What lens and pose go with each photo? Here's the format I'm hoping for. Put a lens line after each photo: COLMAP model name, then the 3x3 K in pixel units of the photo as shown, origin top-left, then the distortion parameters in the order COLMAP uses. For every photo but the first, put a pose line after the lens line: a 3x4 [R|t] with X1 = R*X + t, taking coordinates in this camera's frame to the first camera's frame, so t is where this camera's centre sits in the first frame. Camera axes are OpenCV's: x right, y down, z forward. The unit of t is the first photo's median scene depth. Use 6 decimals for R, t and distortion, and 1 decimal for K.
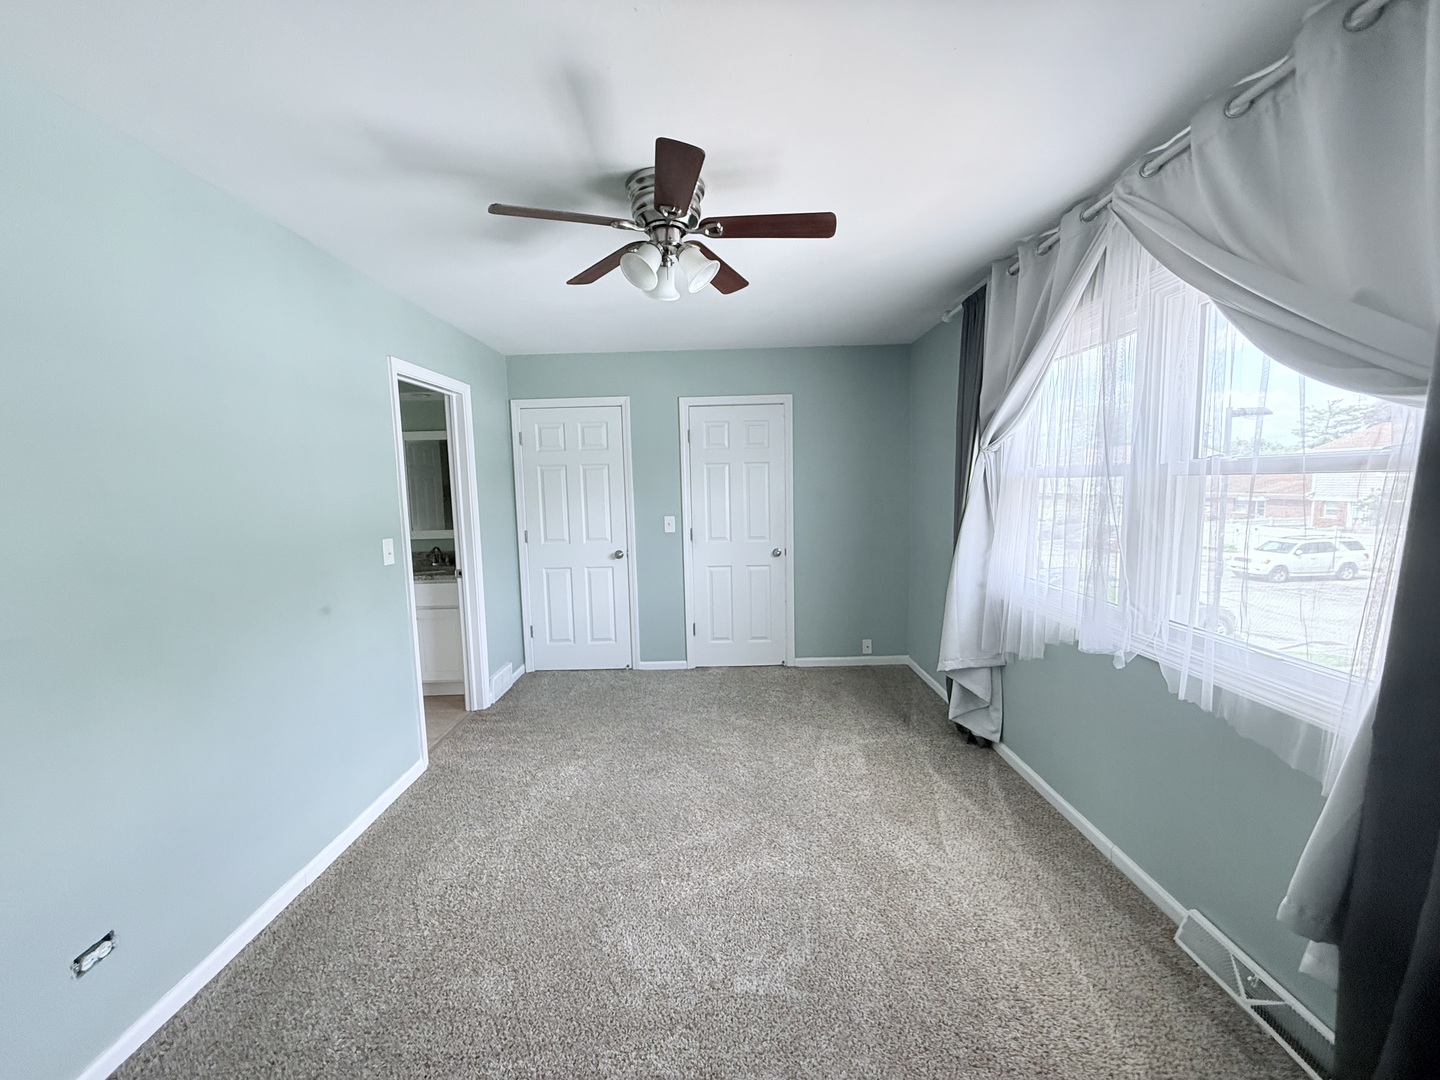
lens RADIAL K [[572.9, 0, 716.4], [0, 572.9, 543.0], [0, 0, 1]] dist [-0.000315, 0.000258]
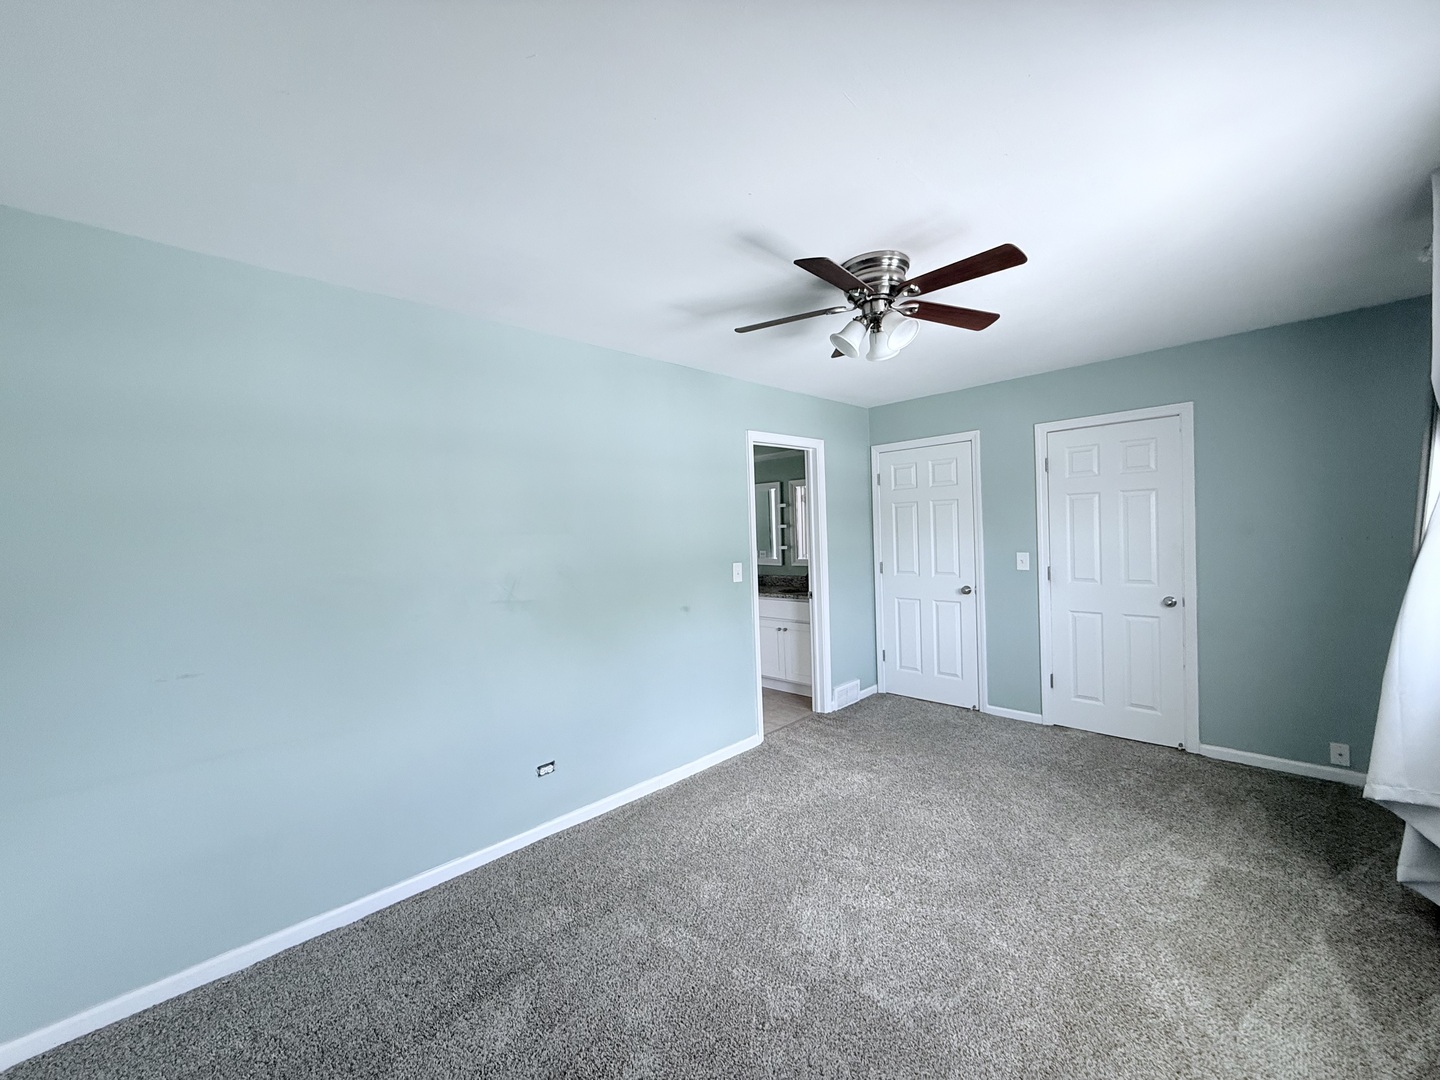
lens RADIAL K [[572.9, 0, 716.4], [0, 572.9, 543.0], [0, 0, 1]] dist [-0.000315, 0.000258]
pose [[0.707053, 0.013184, -0.707038, 0.259242], [-0.053850, 0.997927, -0.035243, -0.003143], [0.705107, 0.062992, 0.706297, -0.003932]]
